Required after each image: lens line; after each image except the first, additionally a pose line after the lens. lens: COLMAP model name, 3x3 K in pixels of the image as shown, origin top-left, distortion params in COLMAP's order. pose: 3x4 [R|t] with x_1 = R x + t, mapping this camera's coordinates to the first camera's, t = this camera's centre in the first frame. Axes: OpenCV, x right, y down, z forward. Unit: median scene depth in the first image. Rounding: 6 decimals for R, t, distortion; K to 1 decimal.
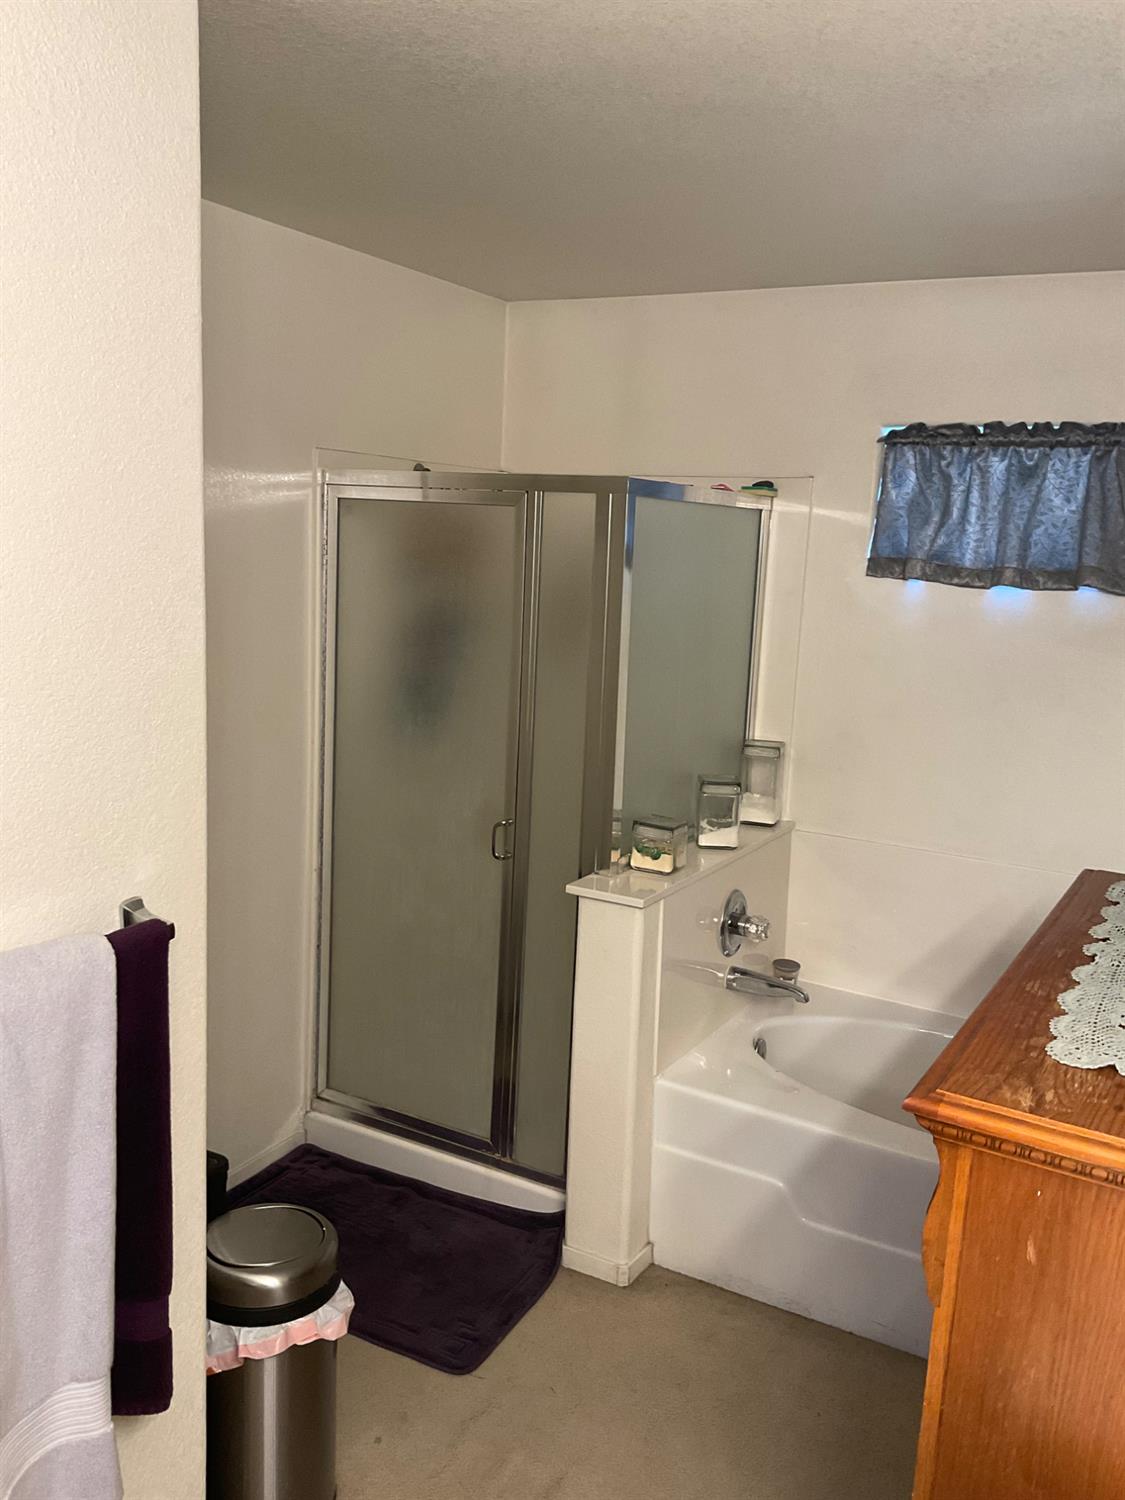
lens RADIAL K [[1254.6, 0, 564.5], [0, 1254.6, 751.5], [0, 0, 1]] dist [0.057892, -0.102772]
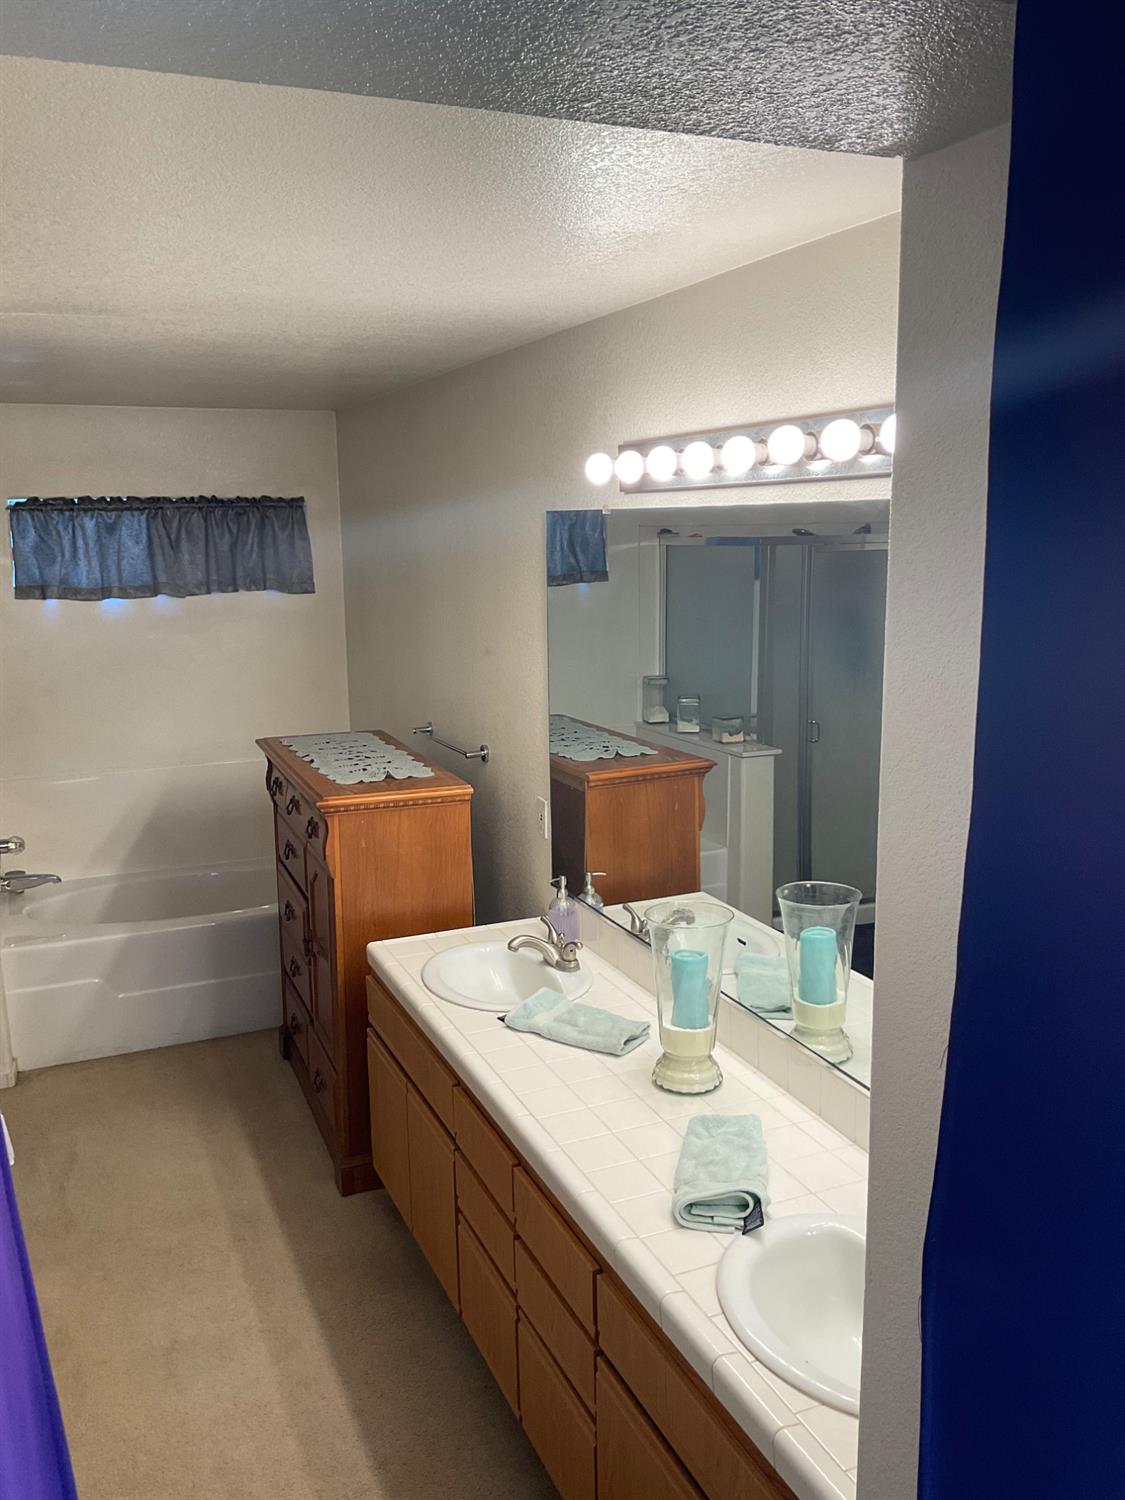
lens RADIAL K [[1254.6, 0, 562.0], [0, 1254.6, 749.5], [0, 0, 1]] dist [0.057892, -0.102772]
pose [[0.604454, -0.190925, 0.773423, -0.579293], [0.178237, 0.978656, 0.102291, -0.005147], [-0.776445, 0.076023, 0.625582, -0.428904]]
